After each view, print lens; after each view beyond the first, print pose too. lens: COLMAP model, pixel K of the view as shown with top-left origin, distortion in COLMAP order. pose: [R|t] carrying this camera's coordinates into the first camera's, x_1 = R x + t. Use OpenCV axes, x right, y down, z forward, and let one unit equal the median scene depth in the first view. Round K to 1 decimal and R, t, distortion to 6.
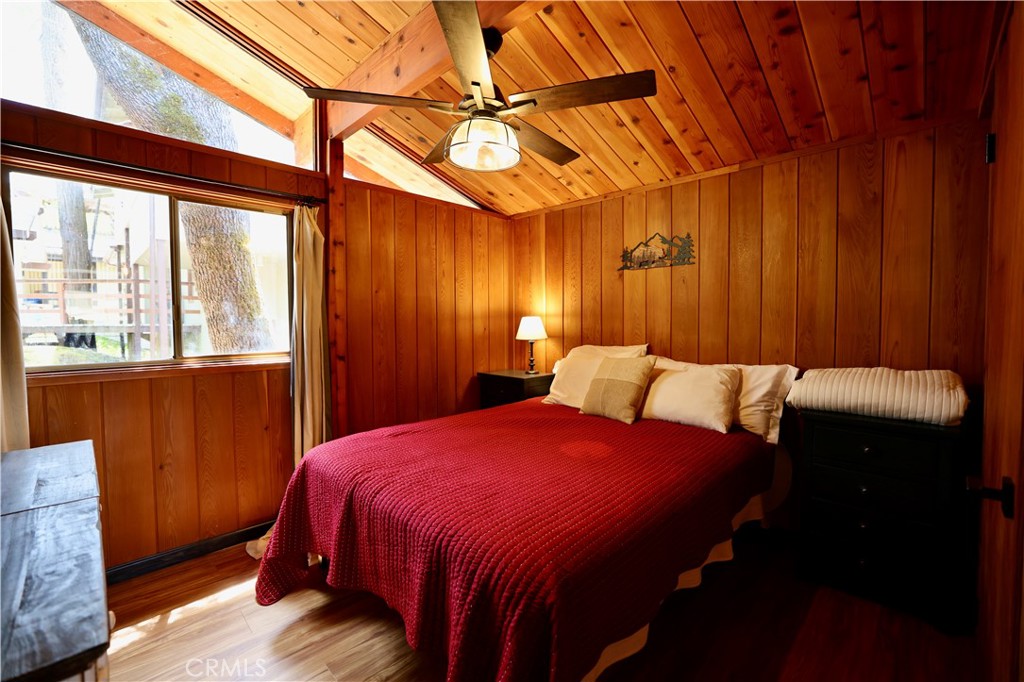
lens RADIAL K [[428.1, 0, 512.0], [0, 428.1, 341.0], [0, 0, 1]] dist [-0.033346, 0.009651]
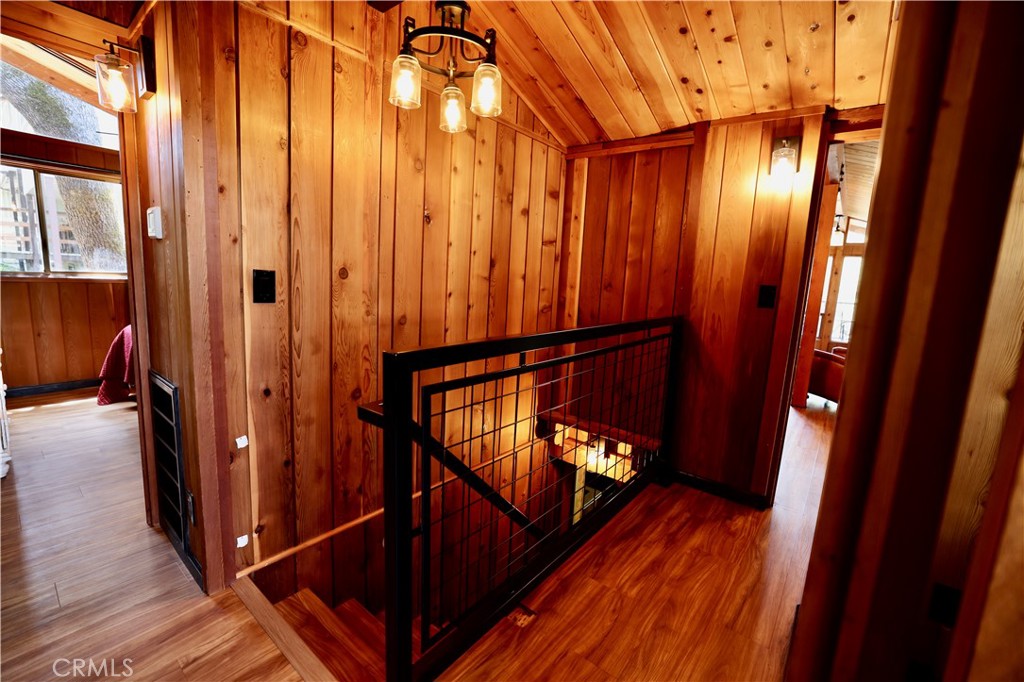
lens RADIAL K [[428.1, 0, 512.0], [0, 428.1, 341.0], [0, 0, 1]] dist [-0.033346, 0.009651]
pose [[0.993198, 0.036783, 0.110473, 0.789525], [-0.048896, 0.992836, 0.109024, 0.040165], [-0.105671, -0.113684, 0.987881, -0.782157]]
